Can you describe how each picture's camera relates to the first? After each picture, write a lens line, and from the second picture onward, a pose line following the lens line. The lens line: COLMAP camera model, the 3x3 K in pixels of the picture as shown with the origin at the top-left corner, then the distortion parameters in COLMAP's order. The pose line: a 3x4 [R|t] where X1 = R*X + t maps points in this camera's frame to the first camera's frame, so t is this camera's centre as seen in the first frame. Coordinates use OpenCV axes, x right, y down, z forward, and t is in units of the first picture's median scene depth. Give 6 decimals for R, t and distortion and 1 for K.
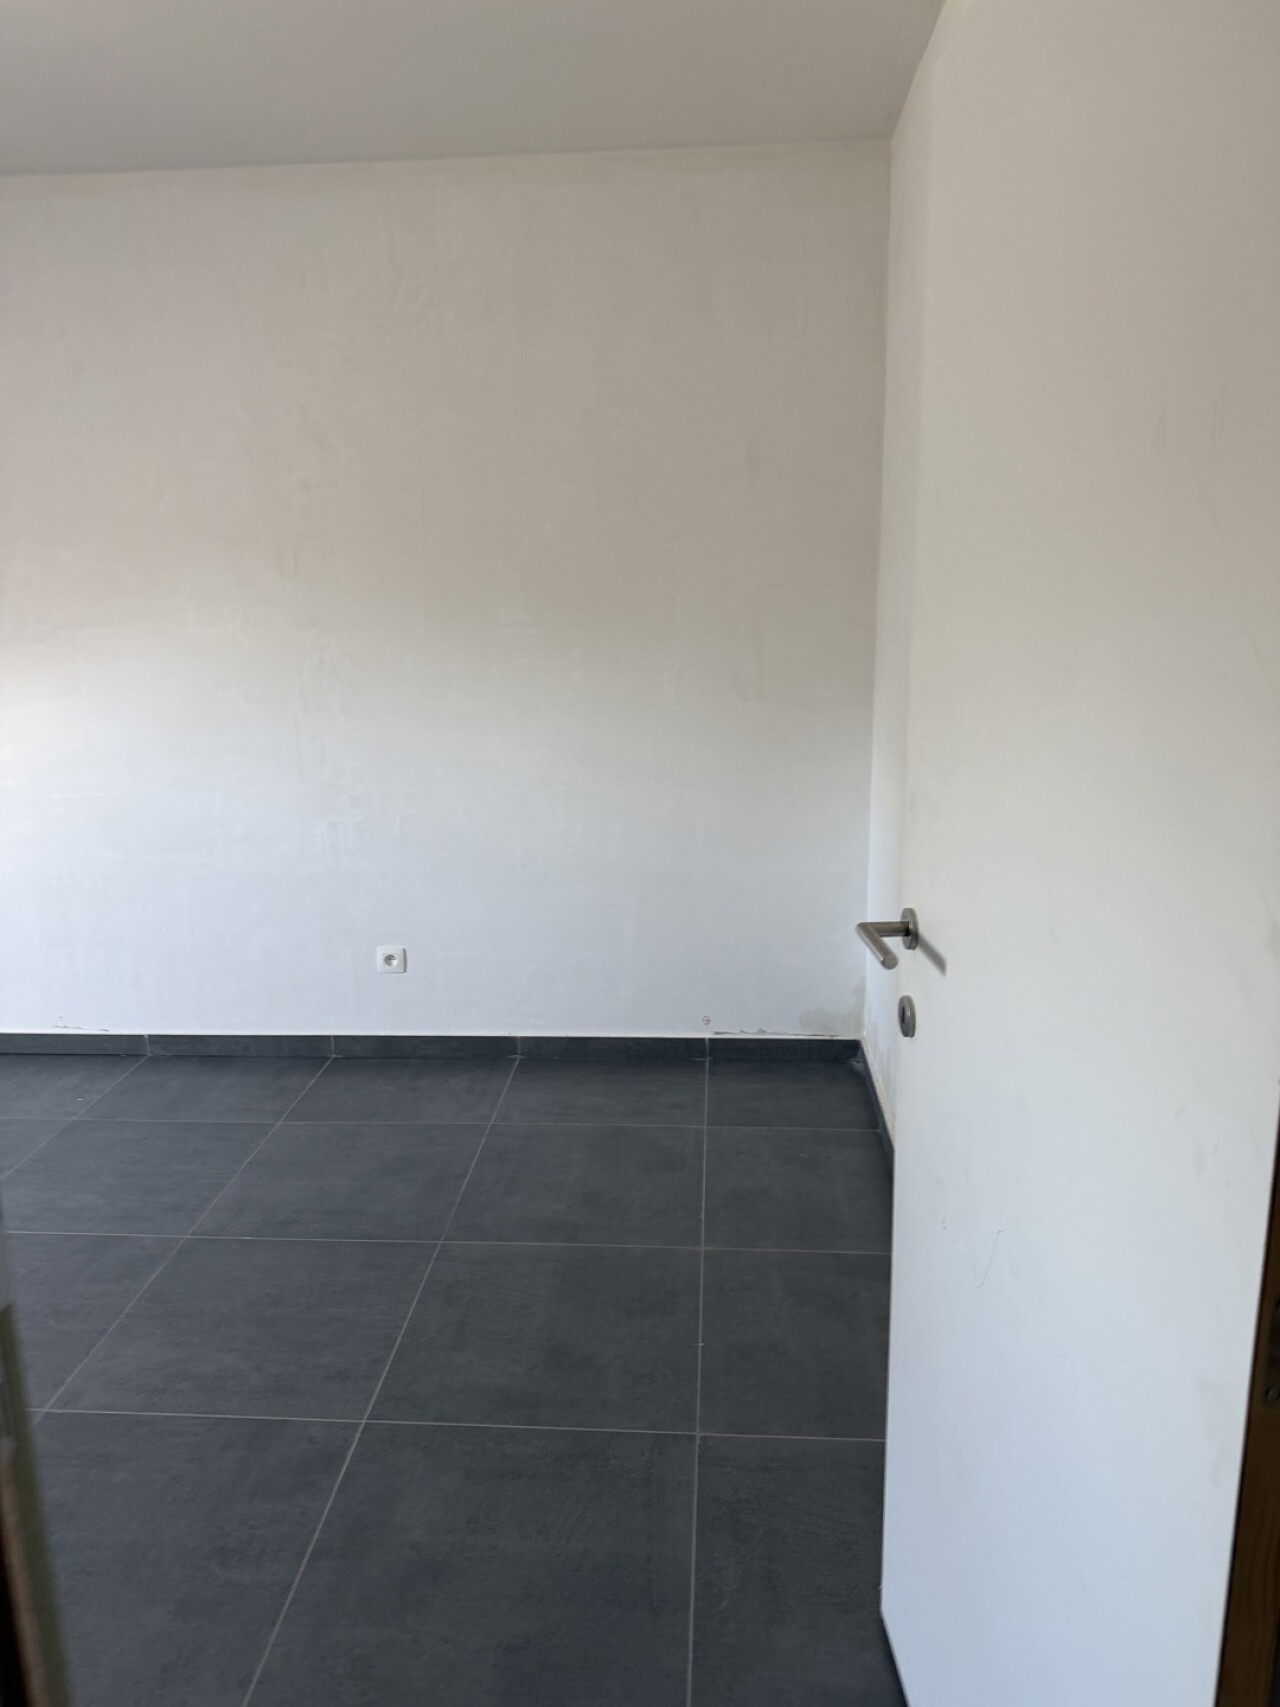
lens RADIAL K [[1205.0, 0, 630.9], [0, 1205.0, 860.8], [0, 0, 1]] dist [0.093592, -0.166069]
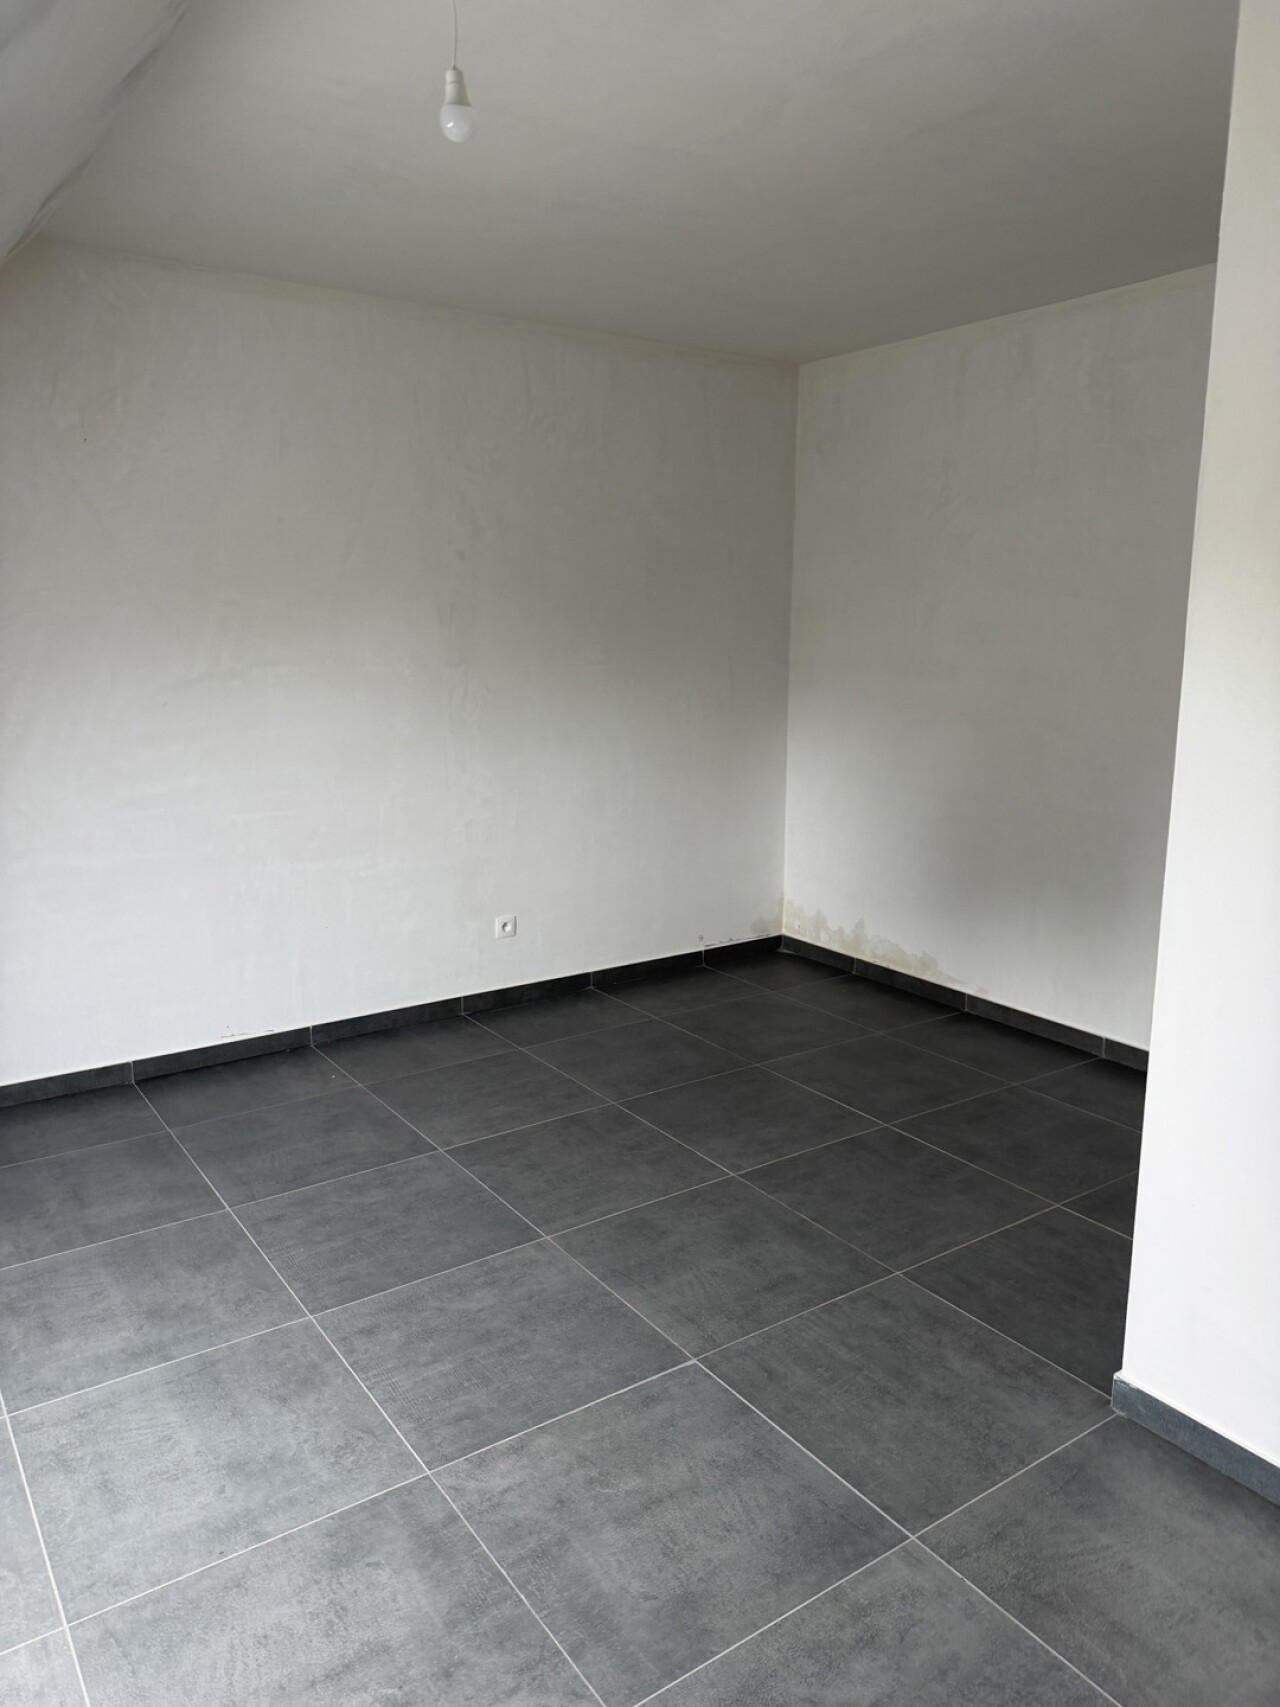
lens RADIAL K [[1205.0, 0, 630.9], [0, 1205.0, 860.8], [0, 0, 1]] dist [0.093592, -0.166069]
pose [[0.778454, -0.102346, 0.619302, -0.918896], [0.129003, 0.991643, 0.001724, 0.029882], [-0.614303, 0.078550, 0.785151, -0.079928]]
